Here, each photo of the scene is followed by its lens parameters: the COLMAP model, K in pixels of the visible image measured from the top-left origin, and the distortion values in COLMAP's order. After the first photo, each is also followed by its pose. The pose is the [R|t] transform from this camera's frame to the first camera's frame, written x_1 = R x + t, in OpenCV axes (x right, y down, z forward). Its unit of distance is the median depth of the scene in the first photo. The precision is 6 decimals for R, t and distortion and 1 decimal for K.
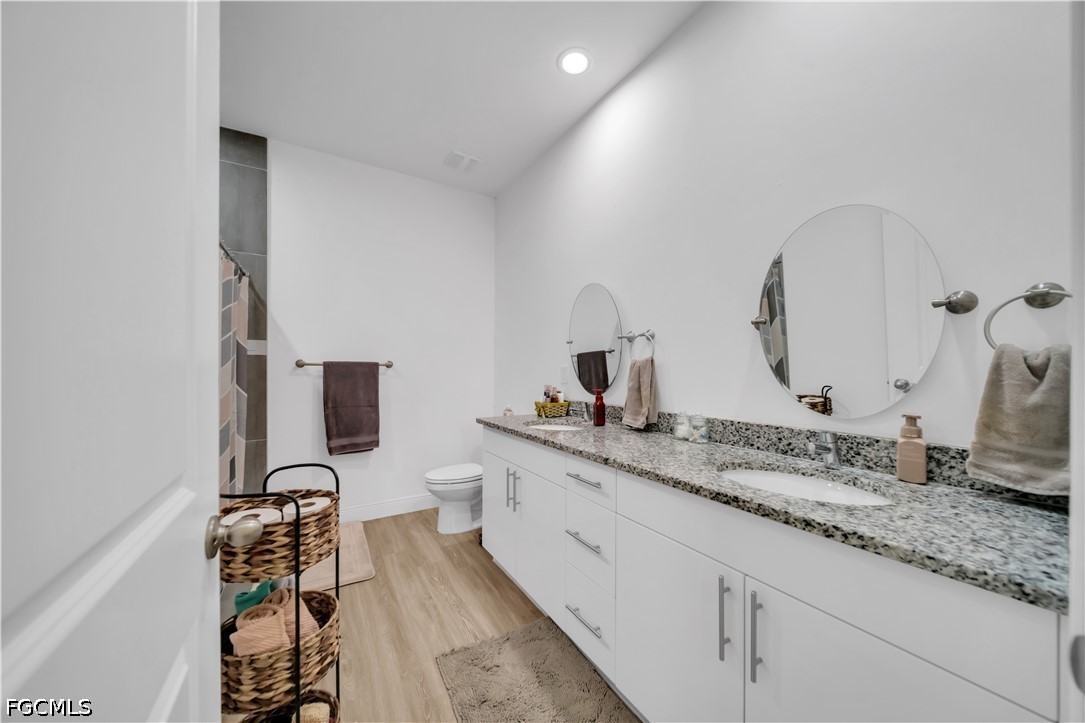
lens RADIAL K [[374.7, 0, 544.6], [0, 374.7, 367.9], [0, 0, 1]] dist [0.003355, -0.002219]
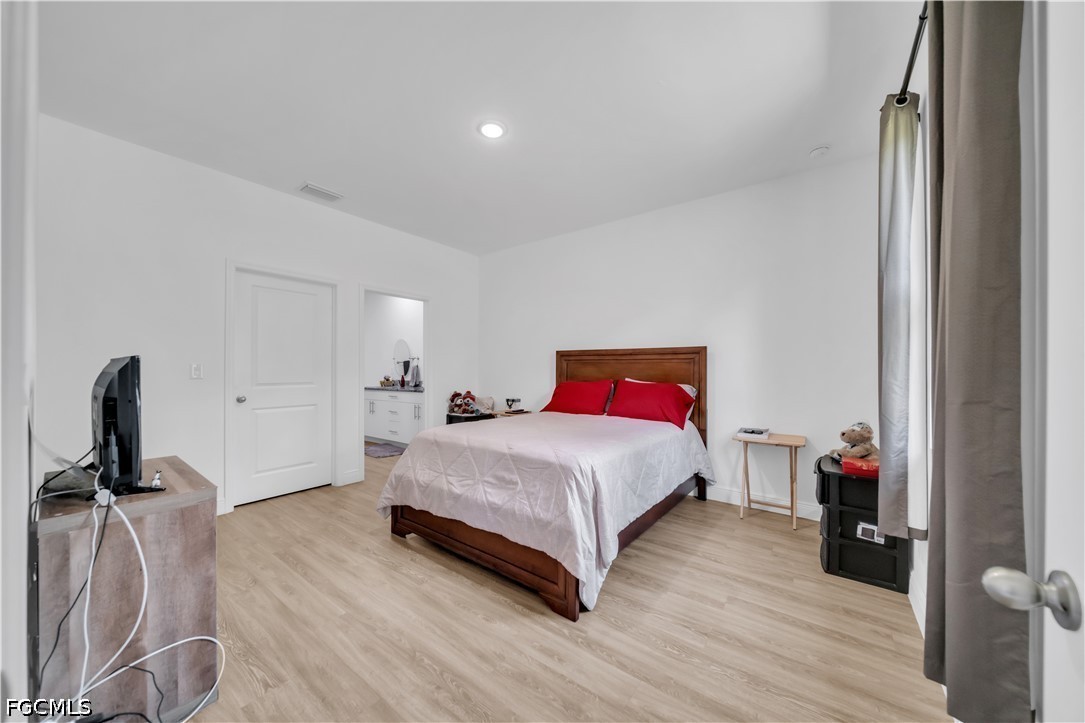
lens RADIAL K [[374.7, 0, 544.6], [0, 374.7, 367.9], [0, 0, 1]] dist [0.003355, -0.002219]
pose [[0.930316, 0.001354, 0.366757, 0.102047], [-0.001846, 0.999998, 0.000991, -0.008406], [-0.366755, -0.001599, 0.930316, -2.302610]]
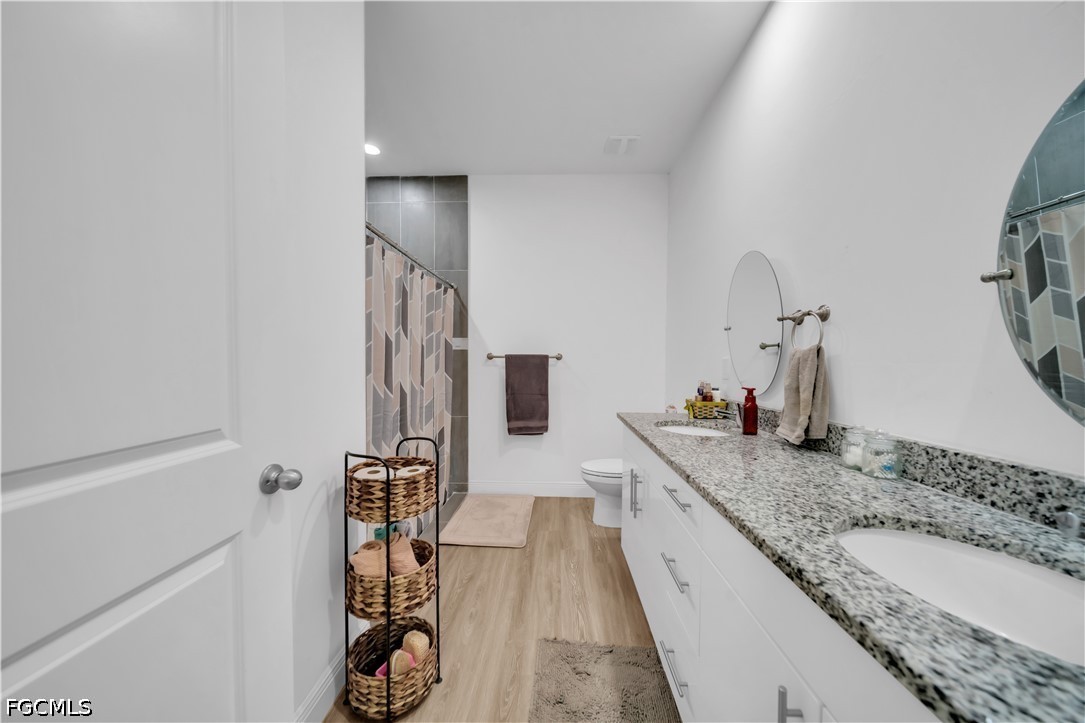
lens RADIAL K [[374.7, 0, 544.6], [0, 374.7, 367.9], [0, 0, 1]] dist [0.003355, -0.002219]
pose [[0.834567, 0.013090, -0.550750, 0.218889], [-0.002484, 0.999797, 0.019999, 0.001883], [0.550900, -0.015323, 0.834431, 0.119274]]
